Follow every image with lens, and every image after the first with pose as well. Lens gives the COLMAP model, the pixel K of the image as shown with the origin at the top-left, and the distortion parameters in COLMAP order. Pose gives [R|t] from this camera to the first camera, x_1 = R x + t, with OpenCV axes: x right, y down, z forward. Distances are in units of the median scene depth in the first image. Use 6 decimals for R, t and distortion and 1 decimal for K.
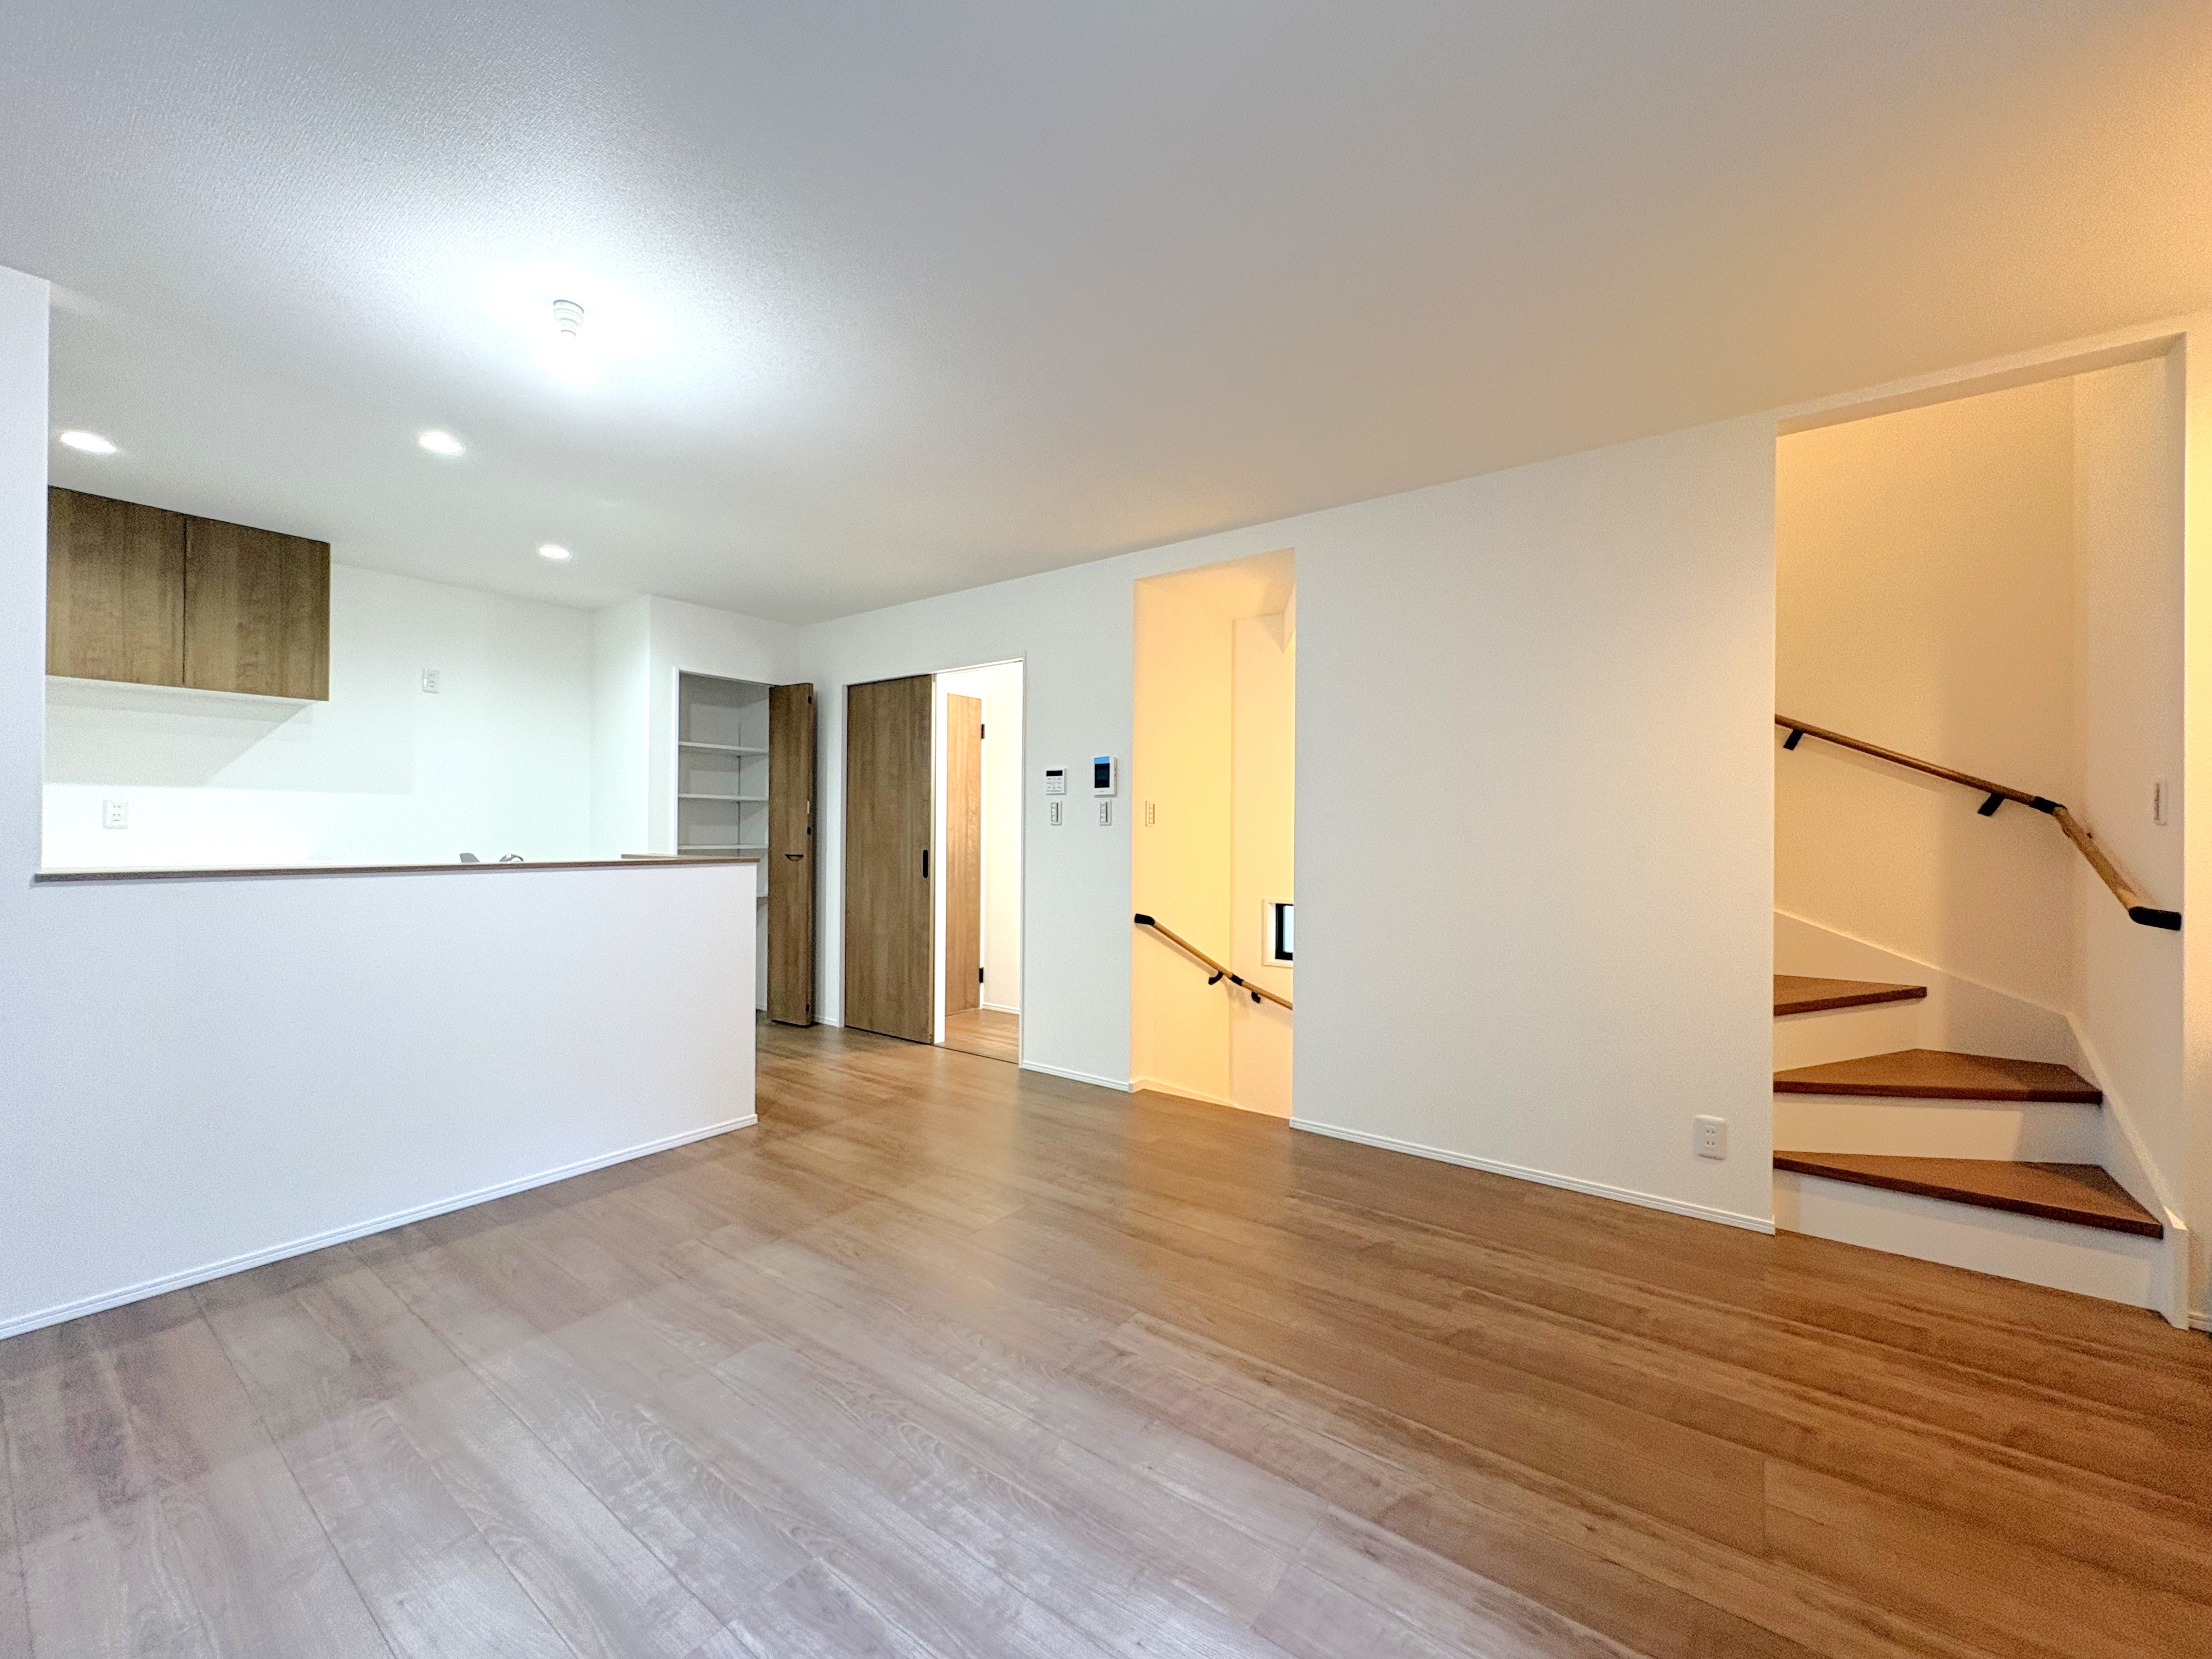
lens RADIAL K [[901.5, 0, 1094.0], [0, 901.5, 825.8], [0, 0, 1]] dist [-0.003659, -0.000511]
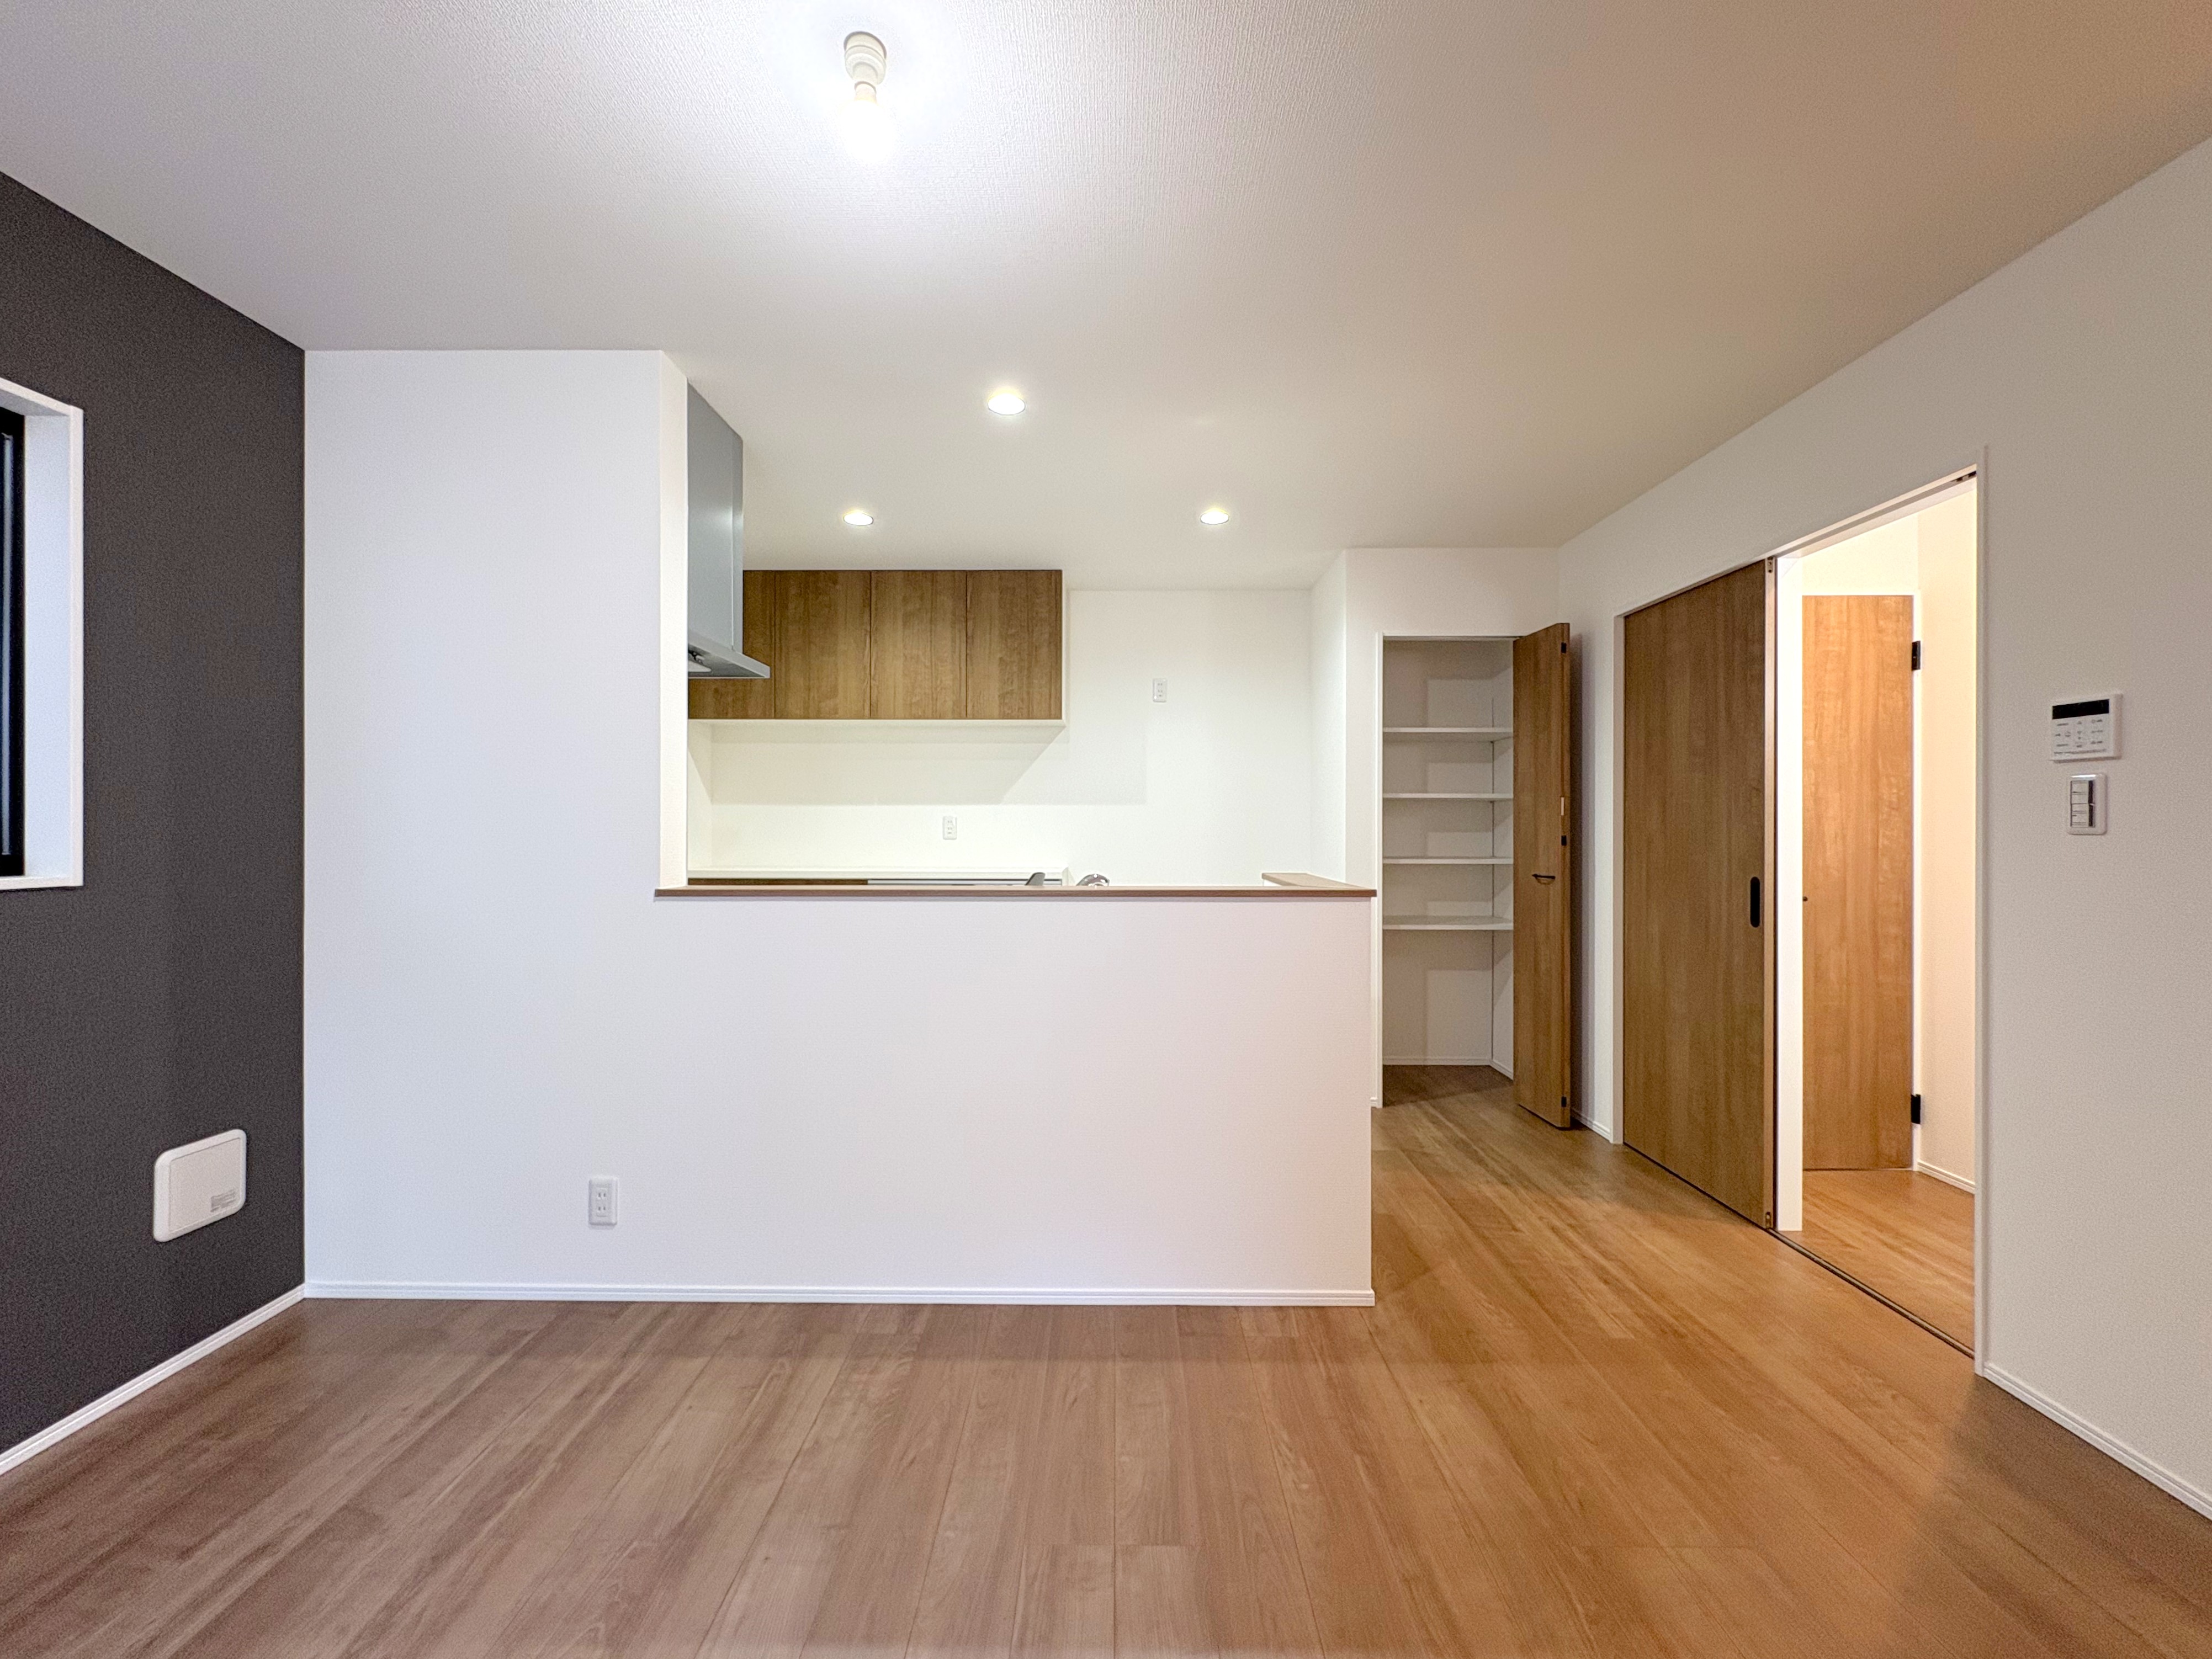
lens RADIAL K [[886.0, 0, 1105.6], [0, 886.0, 832.2], [0, 0, 1]] dist [-0.001111, -0.000066]
pose [[0.598848, -0.003847, -0.800854, 0.013482], [0.009149, 0.999956, 0.002038, -0.007356], [0.800811, -0.008547, 0.598857, 0.416644]]
